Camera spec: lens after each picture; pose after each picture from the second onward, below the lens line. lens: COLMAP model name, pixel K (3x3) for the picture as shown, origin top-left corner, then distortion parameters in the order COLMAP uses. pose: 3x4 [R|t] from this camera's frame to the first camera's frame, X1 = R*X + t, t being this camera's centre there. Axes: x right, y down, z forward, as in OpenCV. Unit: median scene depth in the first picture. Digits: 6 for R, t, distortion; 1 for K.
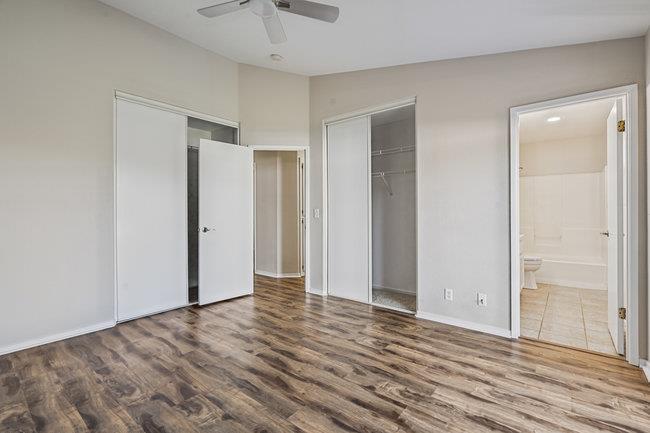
lens RADIAL K [[300.9, 0, 325.1], [0, 300.9, 213.2], [0, 0, 1]] dist [-0.004902, 0.002192]
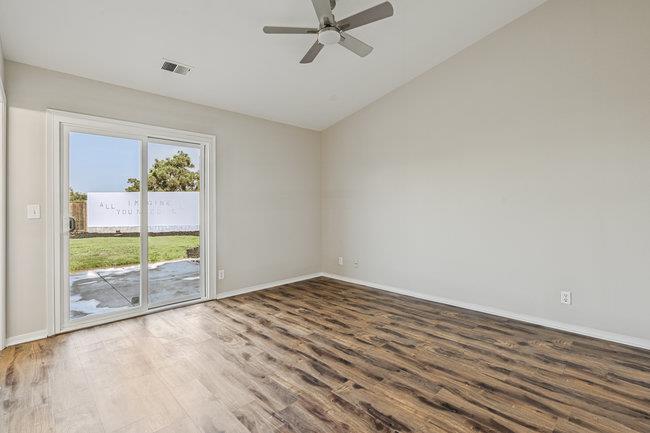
lens RADIAL K [[300.9, 0, 324.7], [0, 300.9, 212.4], [0, 0, 1]] dist [-0.004902, 0.002192]
pose [[-0.993162, 0.010111, 0.116307, -0.296557], [0.012186, 0.999779, 0.017146, -0.001920], [-0.116108, 0.018446, -0.993065, 2.020596]]
